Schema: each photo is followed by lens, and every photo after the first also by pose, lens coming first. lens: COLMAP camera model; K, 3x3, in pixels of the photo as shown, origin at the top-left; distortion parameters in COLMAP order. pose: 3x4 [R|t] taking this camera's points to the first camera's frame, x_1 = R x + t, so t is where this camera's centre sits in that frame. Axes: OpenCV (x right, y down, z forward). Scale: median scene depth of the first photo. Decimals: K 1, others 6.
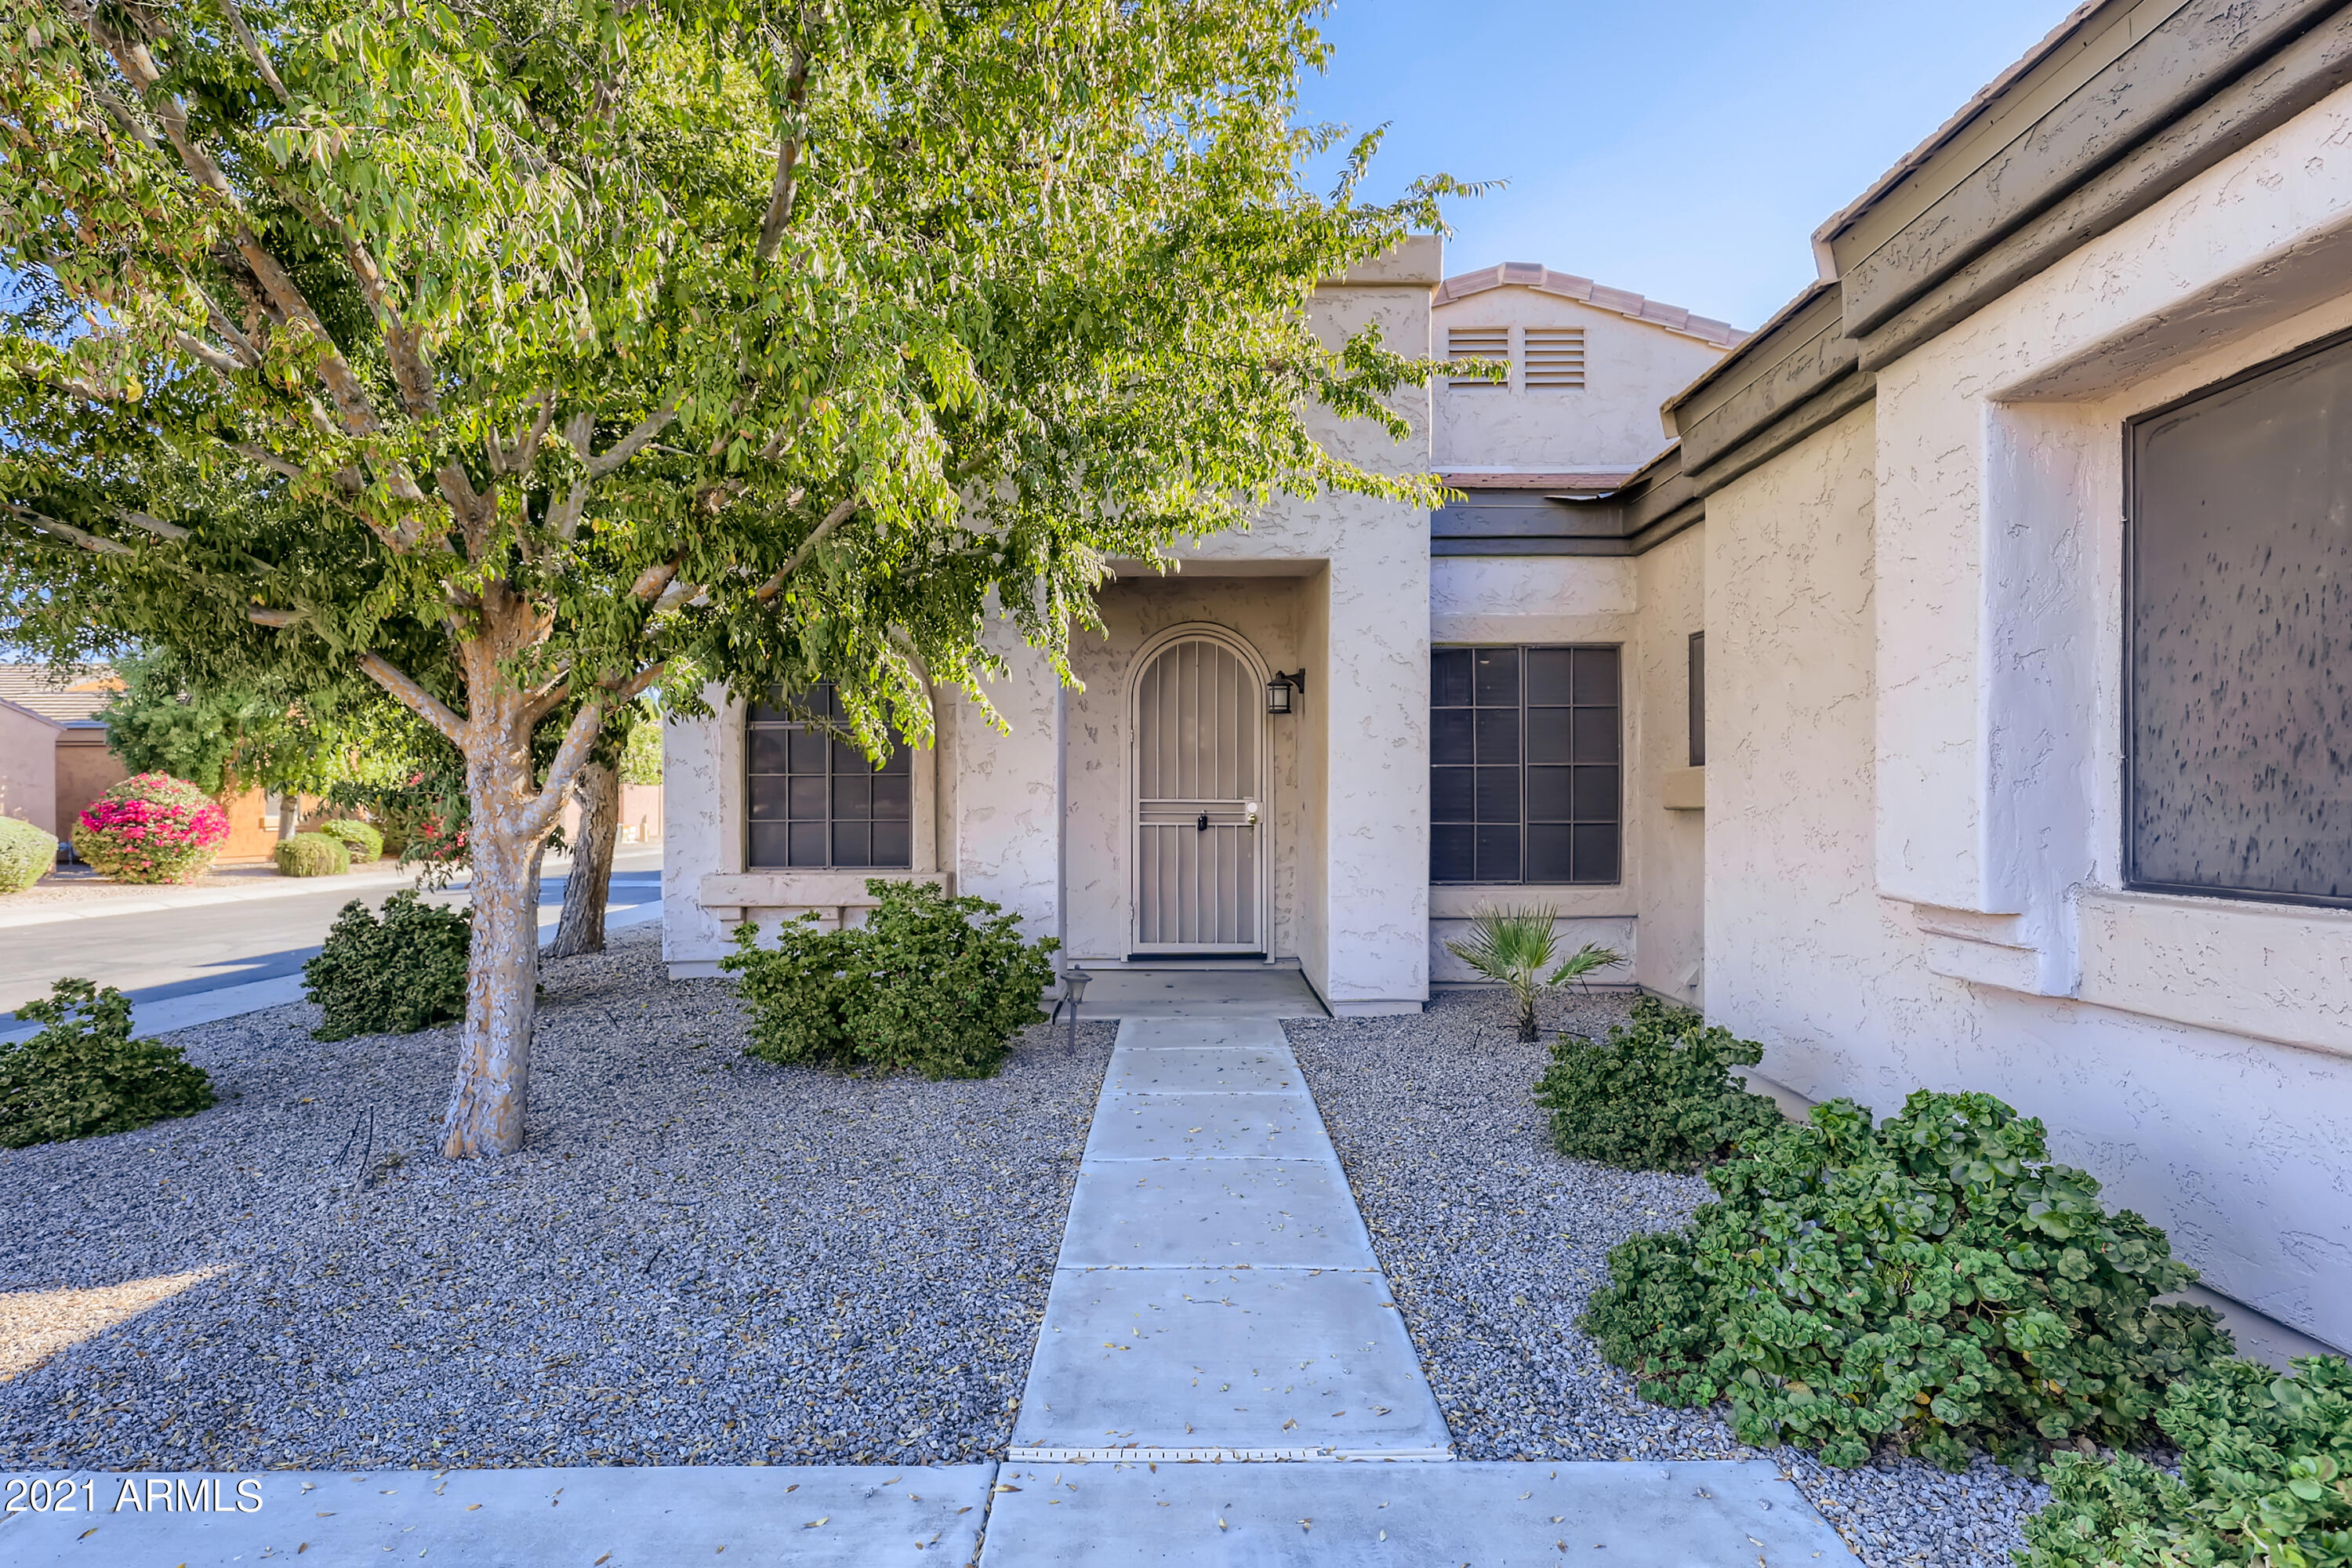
lens RADIAL K [[1275.1, 0, 1176.0], [0, 1275.1, 784.0], [0, 0, 1]] dist [0.020507, 0.000268]
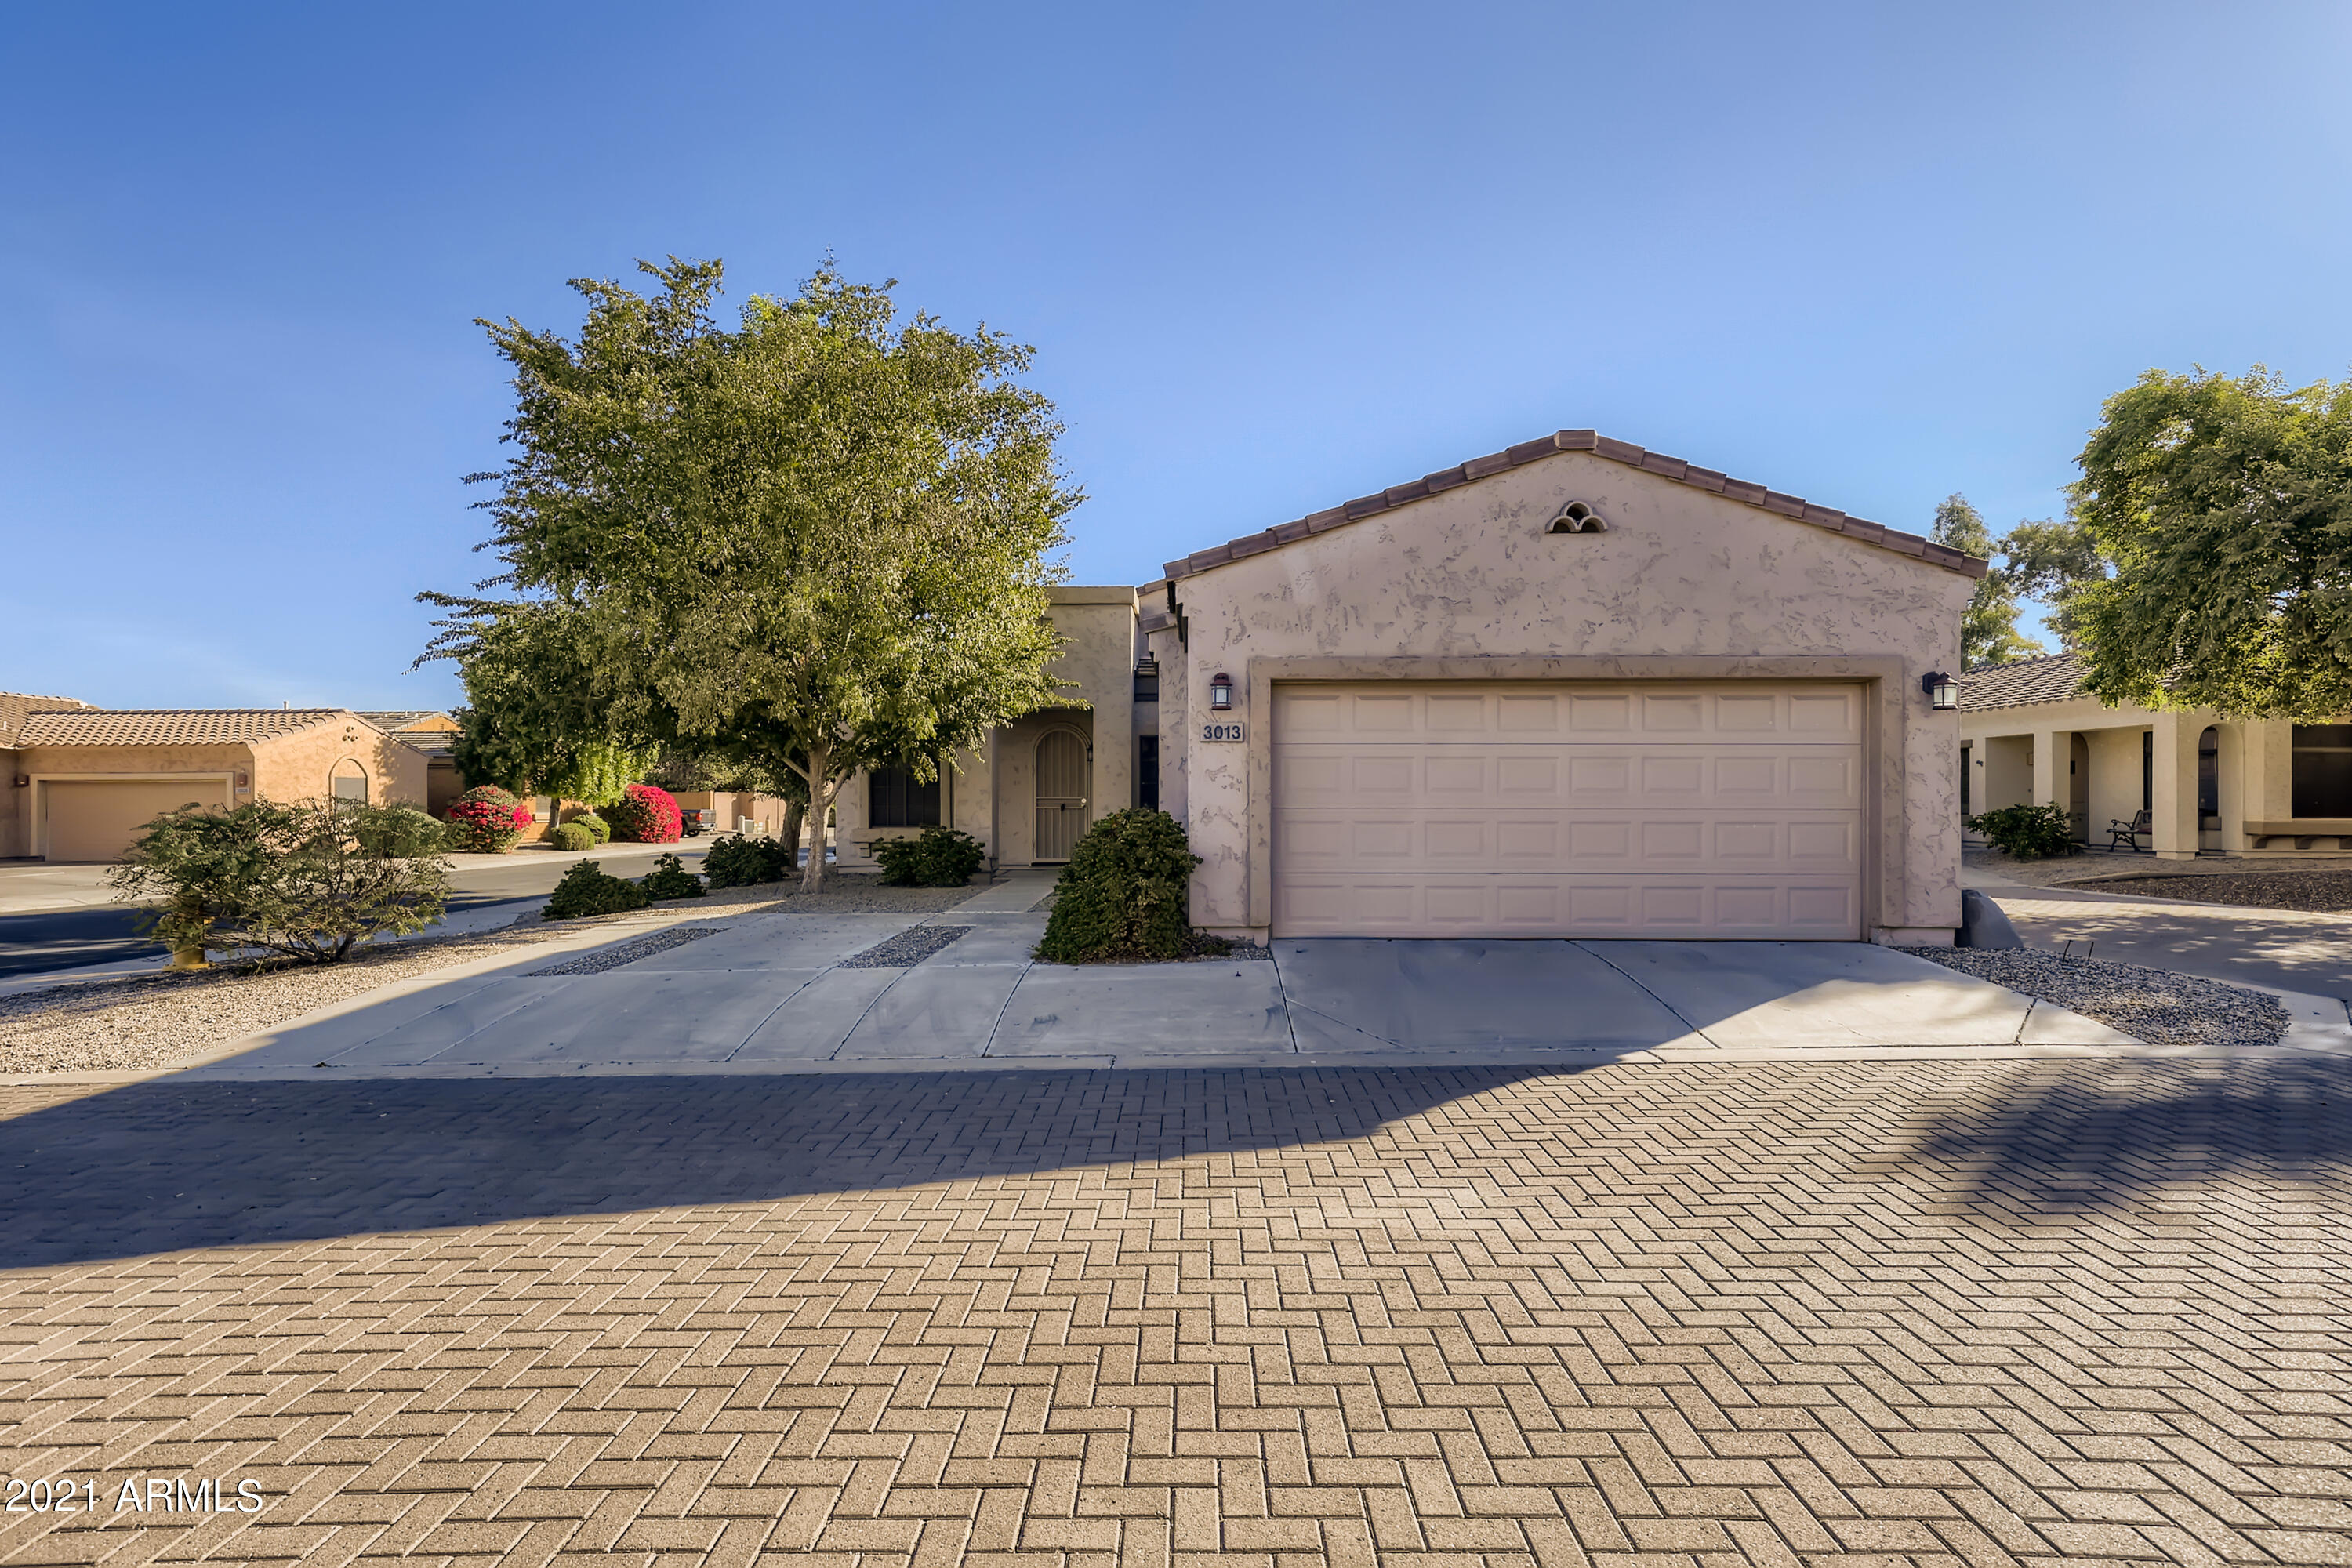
lens RADIAL K [[1060.5, 0, 1178.7], [0, 1060.5, 794.2], [0, 0, 1]] dist [0.002344, 0.001838]
pose [[0.999986, 0.001339, -0.005150, 0.246093], [-0.001335, 0.999999, 0.000782, 0.003105], [0.005151, -0.000775, 0.999986, -0.969738]]
